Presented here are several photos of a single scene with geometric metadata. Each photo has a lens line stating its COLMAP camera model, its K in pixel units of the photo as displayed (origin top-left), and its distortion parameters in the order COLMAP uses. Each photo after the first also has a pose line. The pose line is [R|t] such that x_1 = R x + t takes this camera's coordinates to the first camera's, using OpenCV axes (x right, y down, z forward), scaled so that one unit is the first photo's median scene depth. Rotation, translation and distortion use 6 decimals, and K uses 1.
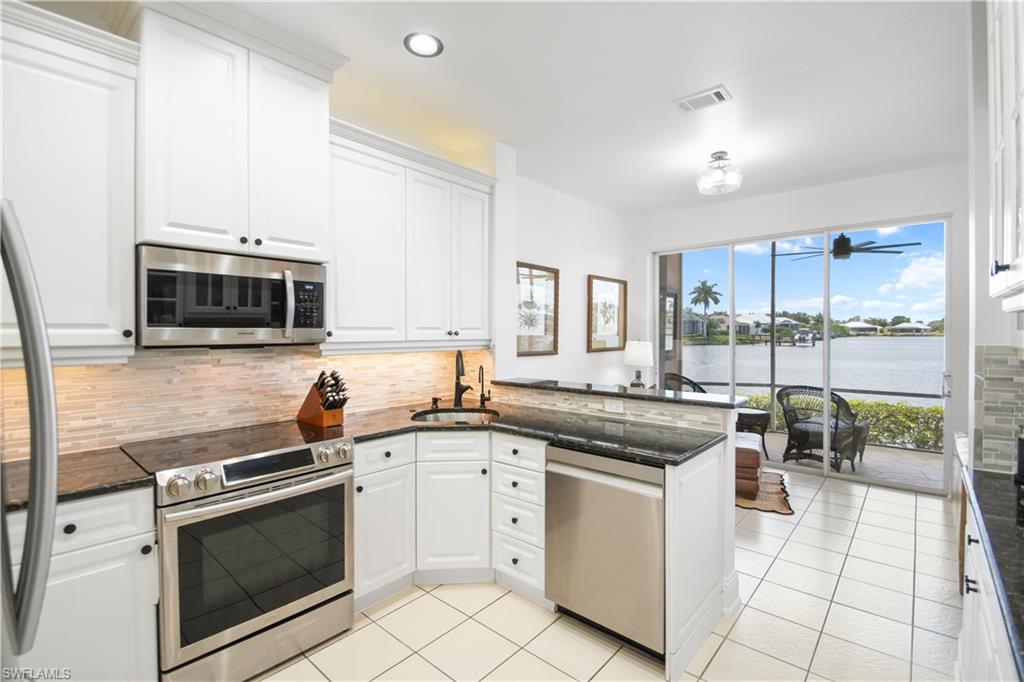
lens RADIAL K [[474.6, 0, 512.0], [0, 474.6, 341.0], [0, 0, 1]] dist [-0.002995, -0.000654]
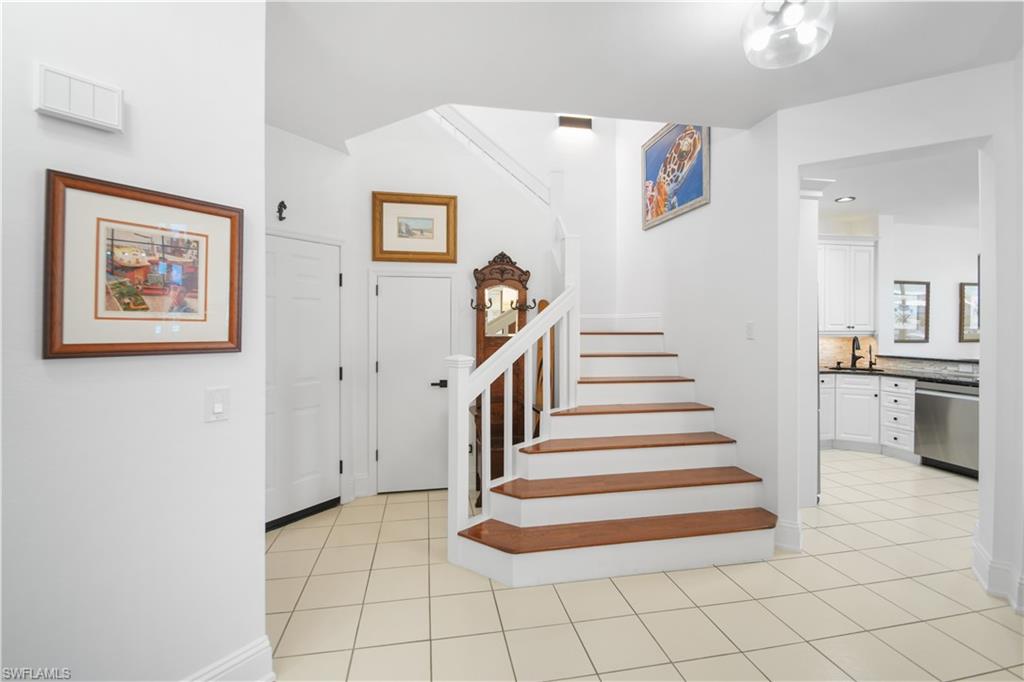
lens RADIAL K [[456.0, 0, 510.9], [0, 456.0, 329.7], [0, 0, 1]] dist [-0.000176, -0.010331]
pose [[0.785998, 0.005318, -0.618207, -0.070357], [-0.011383, 0.999918, -0.005871, 0.018498], [0.618125, 0.011652, 0.785994, -1.205127]]
